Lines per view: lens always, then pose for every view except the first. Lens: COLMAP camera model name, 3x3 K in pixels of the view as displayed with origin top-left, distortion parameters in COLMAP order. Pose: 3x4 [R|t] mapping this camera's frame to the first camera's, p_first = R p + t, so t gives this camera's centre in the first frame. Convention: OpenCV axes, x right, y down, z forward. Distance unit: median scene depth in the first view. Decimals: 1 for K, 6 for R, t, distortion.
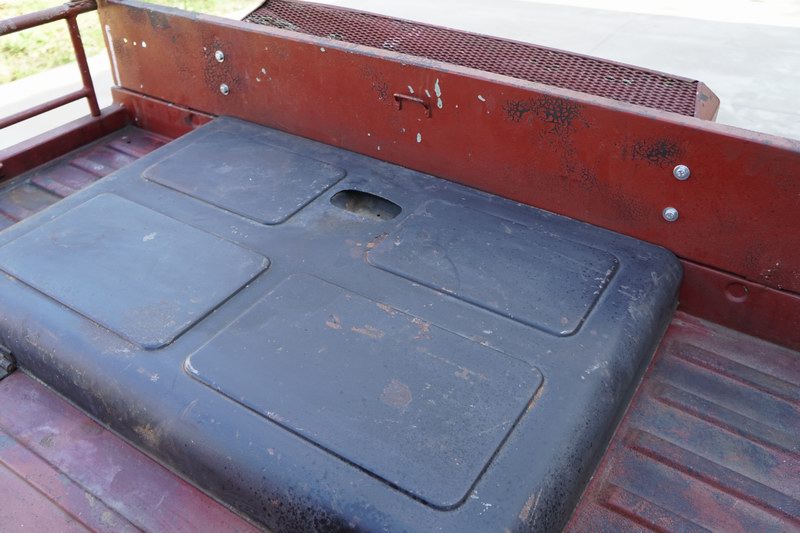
lens RADIAL K [[713.1, 0, 400.0], [0, 713.1, 266.5], [0, 0, 1]] dist [-0.135486, 0.163616]
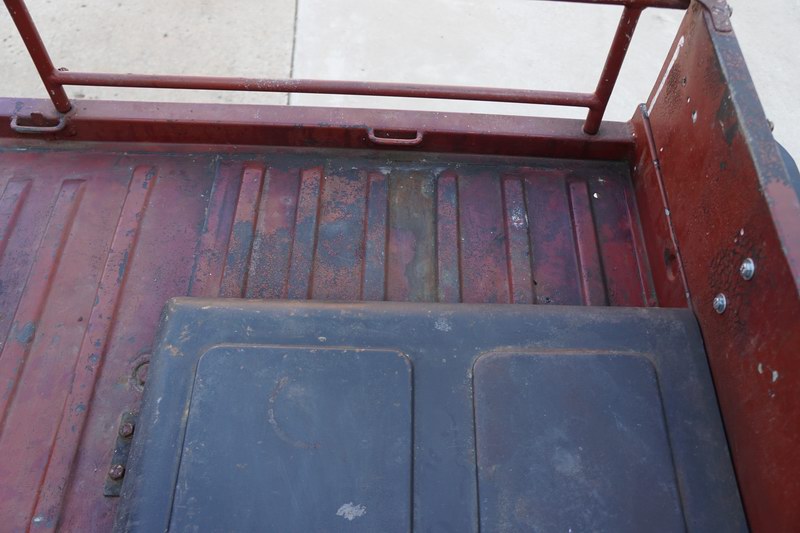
lens RADIAL K [[713.1, 0, 400.0], [0, 713.1, 266.5], [0, 0, 1]] dist [-0.135486, 0.163616]
pose [[0.533464, 0.718054, -0.447006, -0.187299], [-0.526171, 0.695508, 0.489298, -0.473138], [0.662239, -0.025821, 0.748848, 0.502260]]
